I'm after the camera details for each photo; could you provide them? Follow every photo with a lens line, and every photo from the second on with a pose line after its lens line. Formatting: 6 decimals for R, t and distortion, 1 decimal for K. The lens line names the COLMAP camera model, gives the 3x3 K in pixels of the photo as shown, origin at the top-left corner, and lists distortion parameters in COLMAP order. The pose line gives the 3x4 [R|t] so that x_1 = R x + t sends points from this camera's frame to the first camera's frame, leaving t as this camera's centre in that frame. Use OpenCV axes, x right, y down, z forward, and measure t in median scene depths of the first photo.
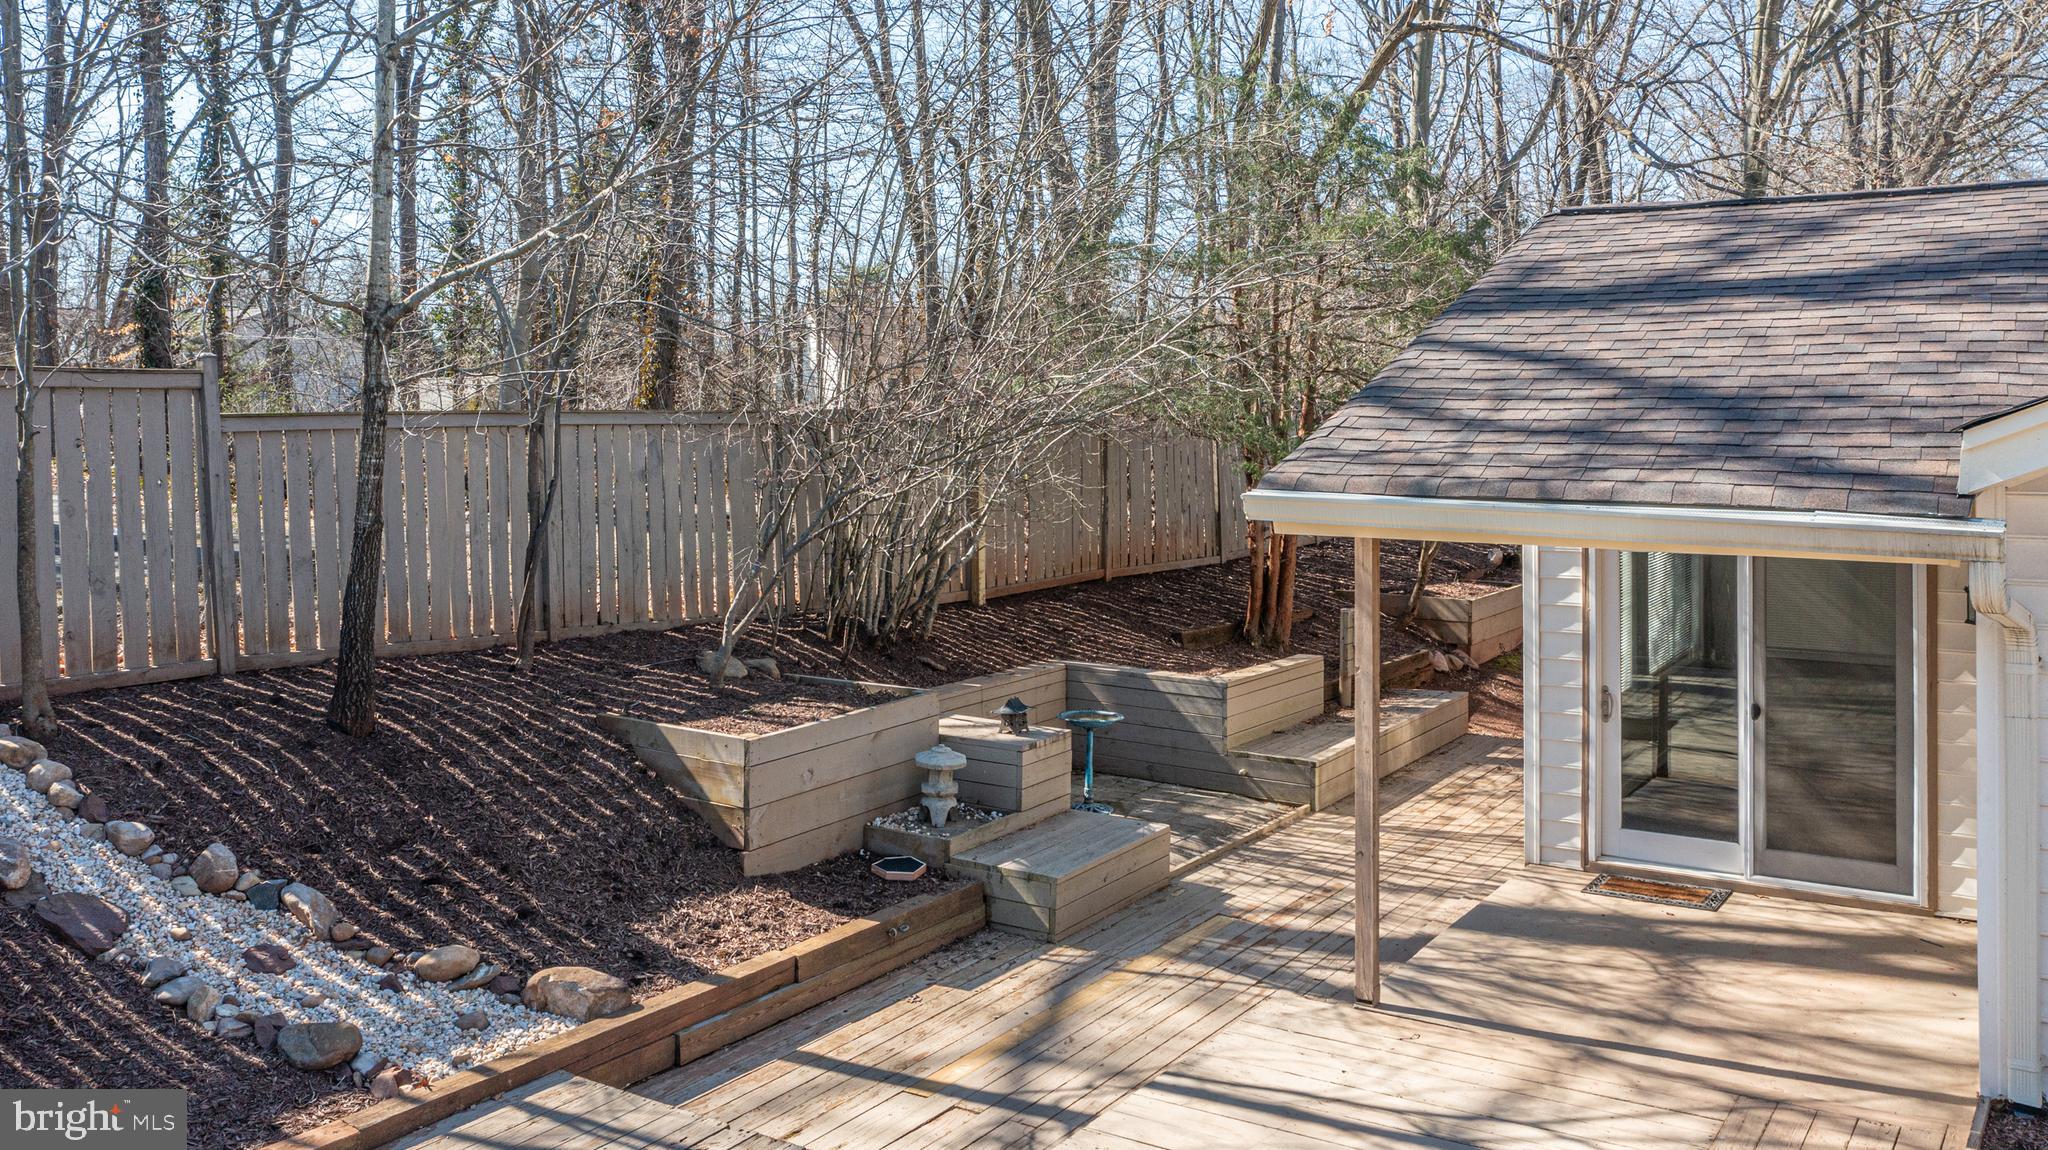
lens RADIAL K [[1791.6, 0, 1024.0], [0, 1791.6, 575.0], [0, 0, 1]] dist [0.003460, -0.010657]
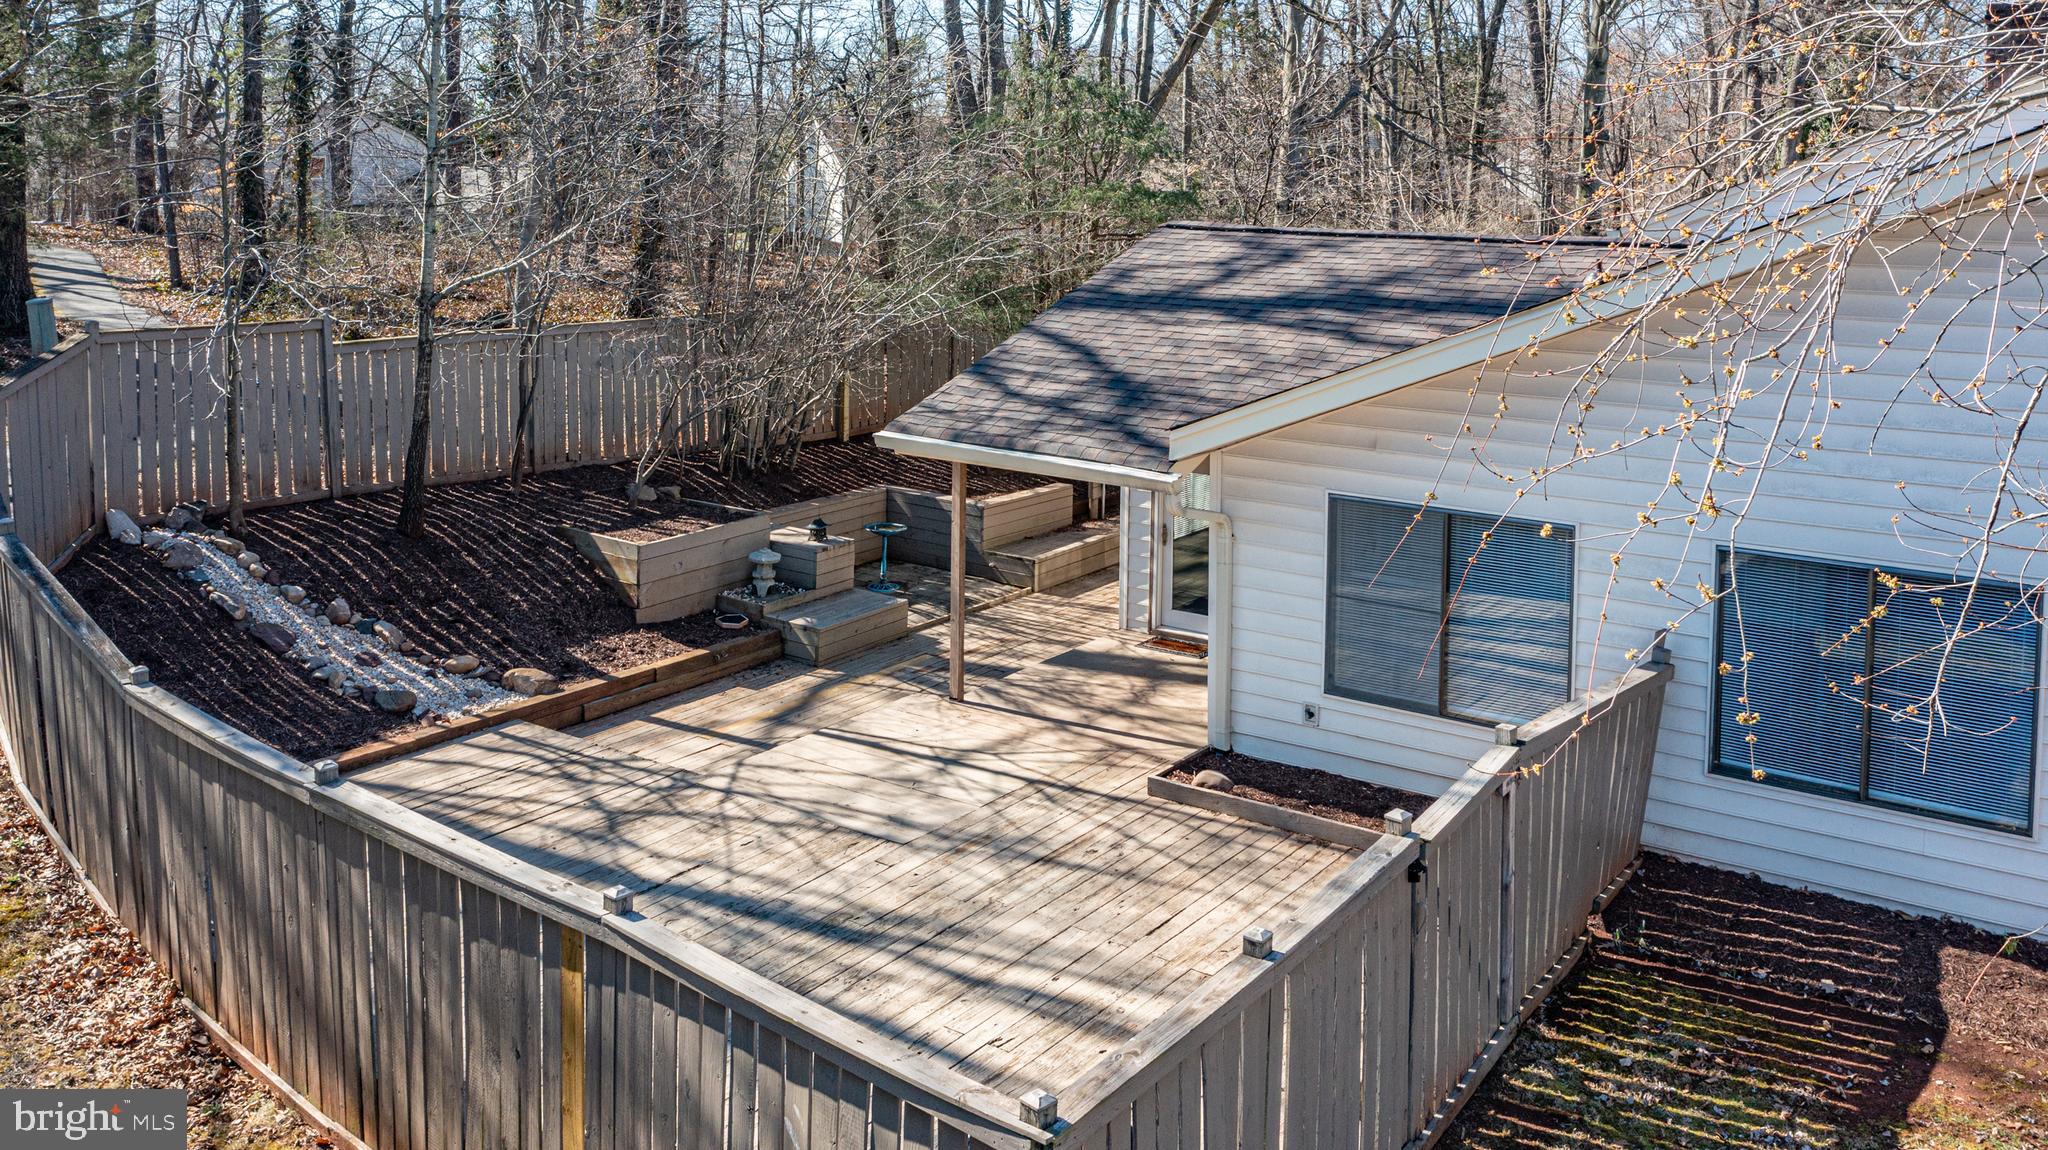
lens RADIAL K [[1690.2, 0, 1029.3], [0, 1690.2, 446.4], [0, 0, 1]] dist [0.007658, 0.003810]
pose [[0.999656, 0.026199, -0.001321, 0.233838], [-0.026083, 0.998064, 0.056464, -0.110954], [0.002797, -0.056410, 0.998404, -0.657743]]
